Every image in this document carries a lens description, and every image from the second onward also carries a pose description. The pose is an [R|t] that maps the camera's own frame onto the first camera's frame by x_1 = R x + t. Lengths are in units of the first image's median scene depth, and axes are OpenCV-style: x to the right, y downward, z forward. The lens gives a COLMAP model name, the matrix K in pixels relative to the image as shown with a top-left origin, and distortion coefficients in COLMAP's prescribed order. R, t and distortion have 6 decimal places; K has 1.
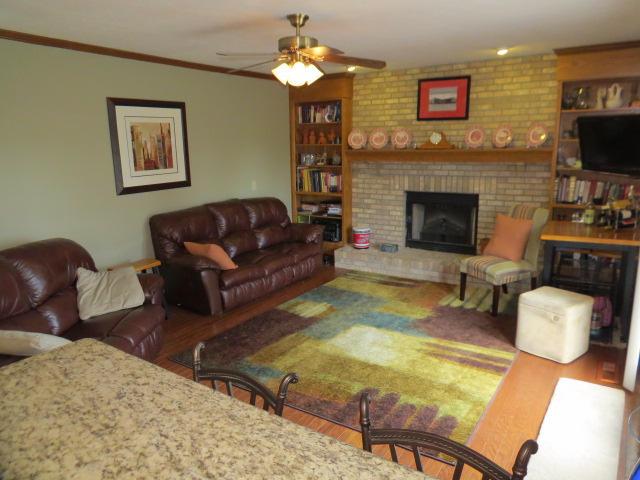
lens RADIAL K [[460.2, 0, 327.2], [0, 460.2, 230.7], [0, 0, 1]] dist [-0.004594, 0.006008]
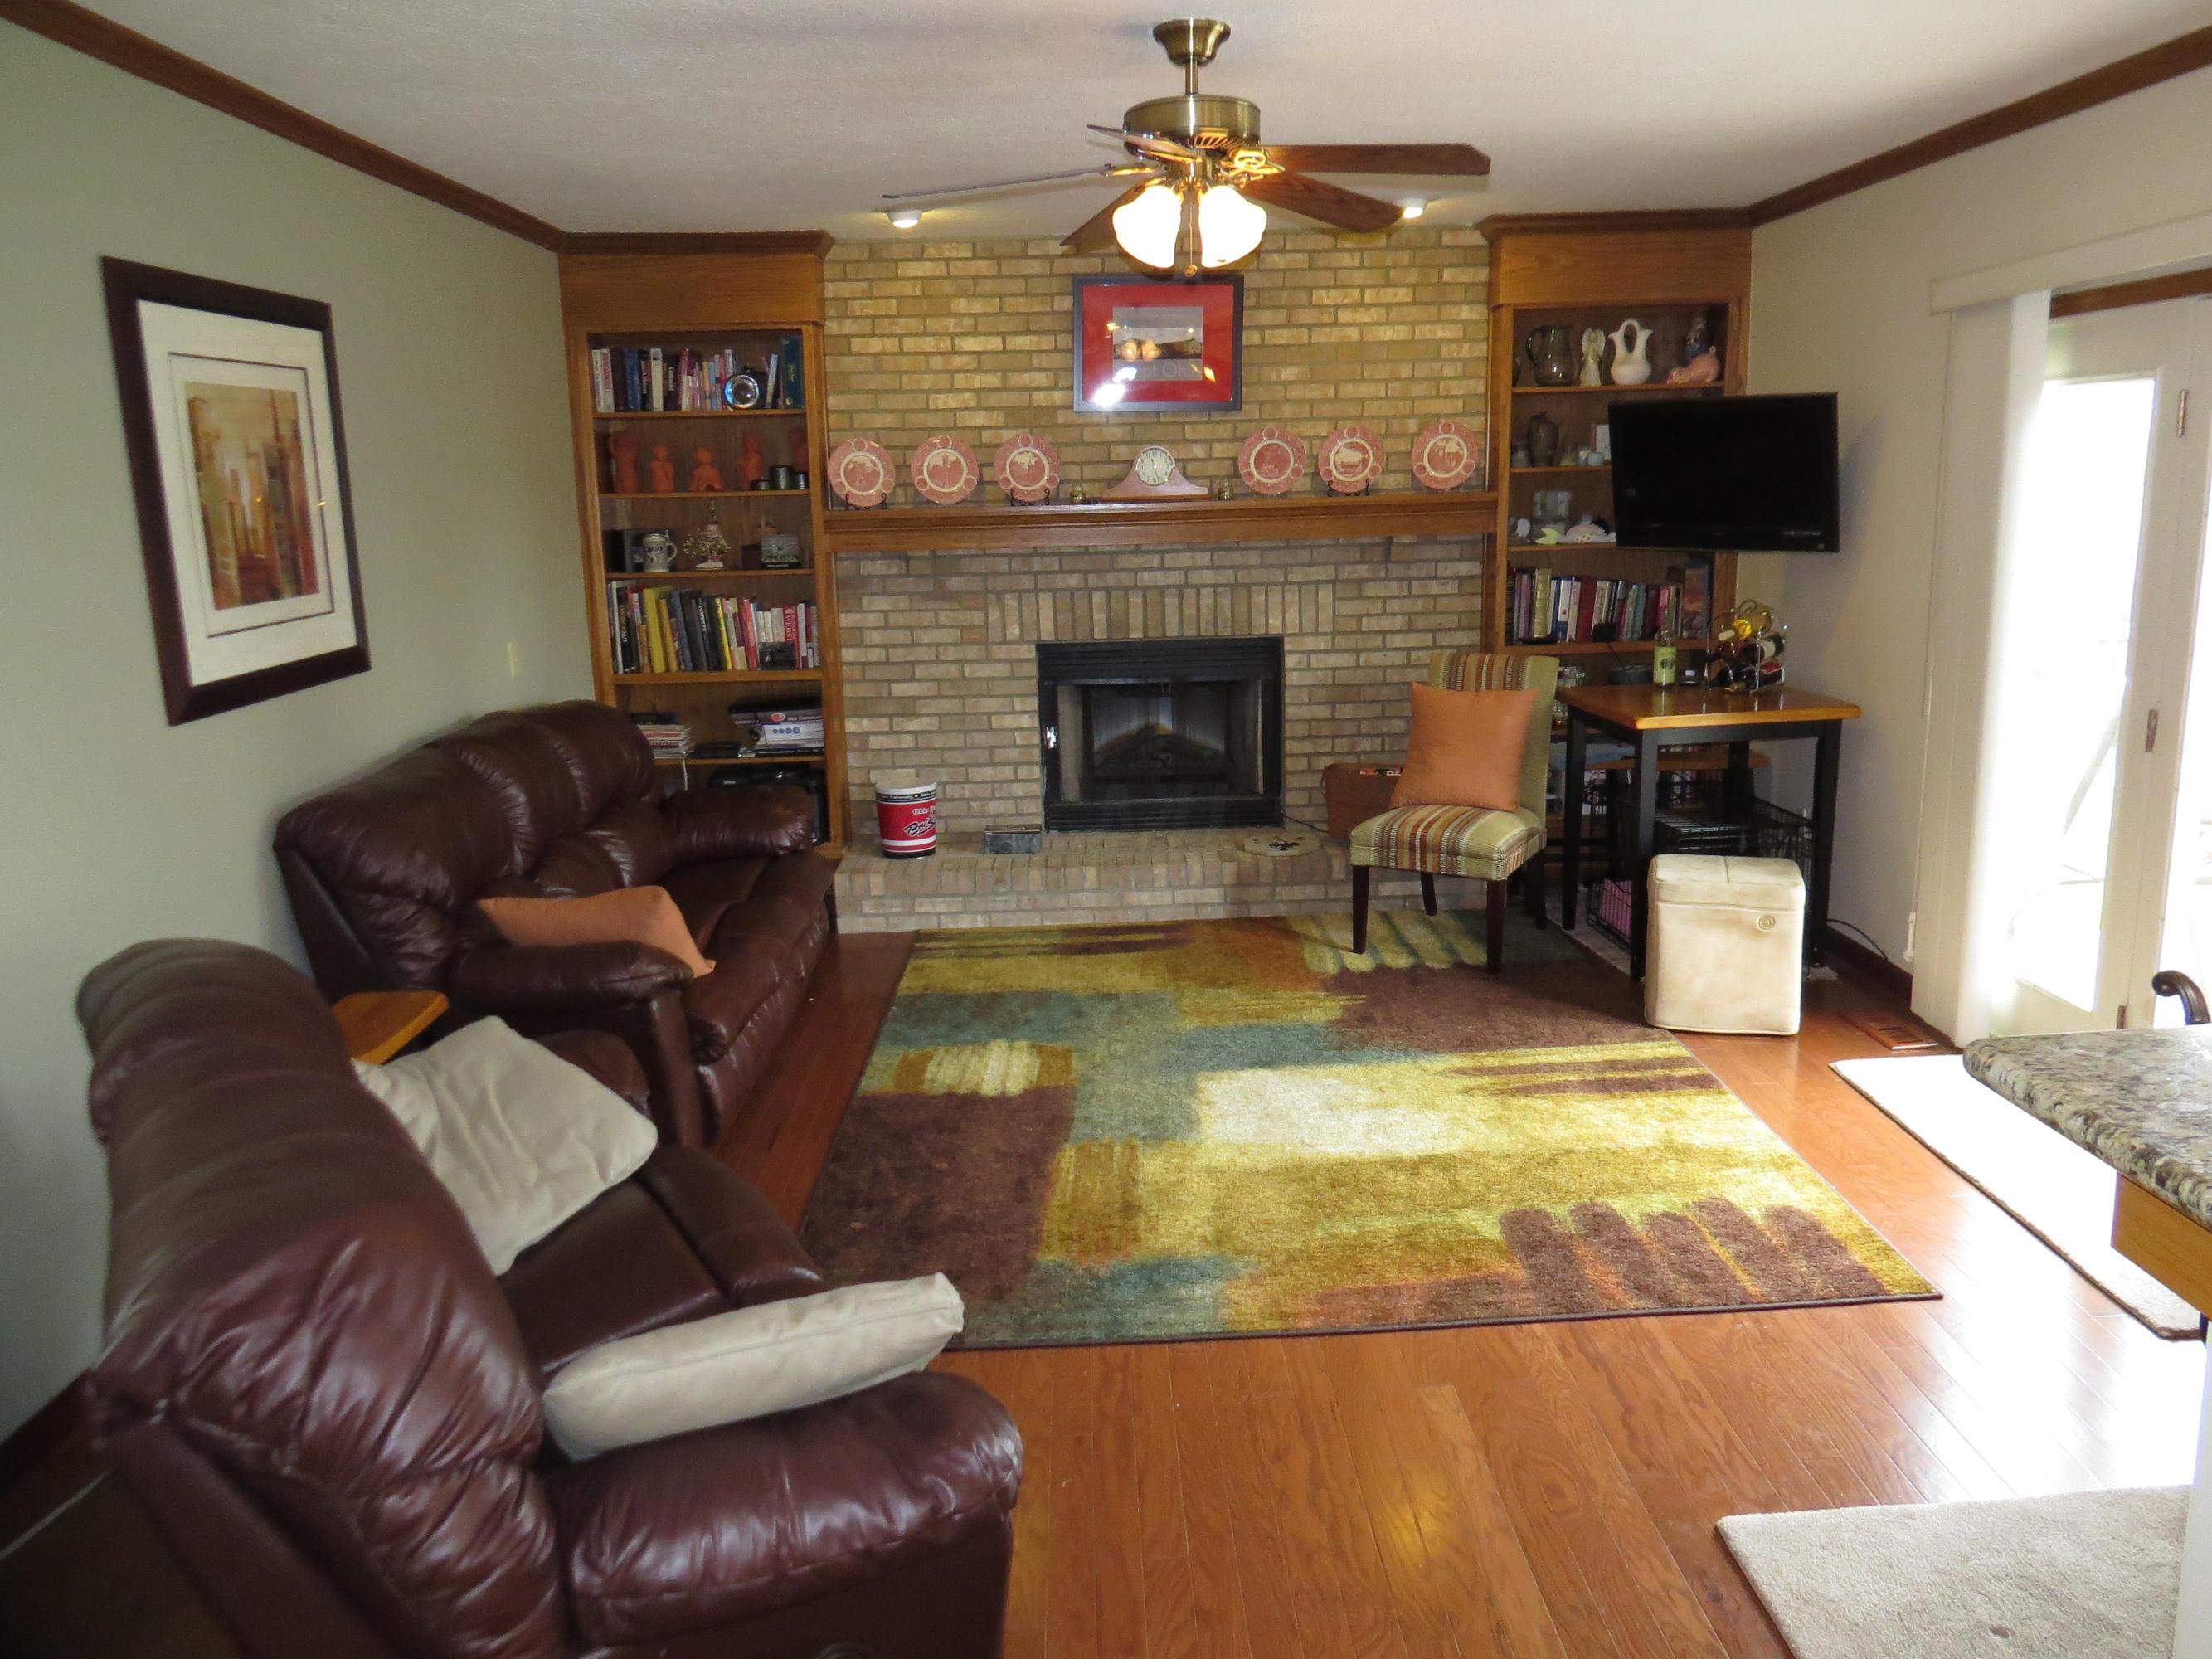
lens RADIAL K [[1590.7, 0, 1141.1], [0, 1590.7, 815.8], [0, 0, 1]] dist [-0.004594, 0.006008]
pose [[0.815993, -0.121835, 0.565077, -0.481594], [0.121736, 0.991833, 0.038055, -0.008533], [-0.565098, 0.037738, 0.824160, 0.137274]]
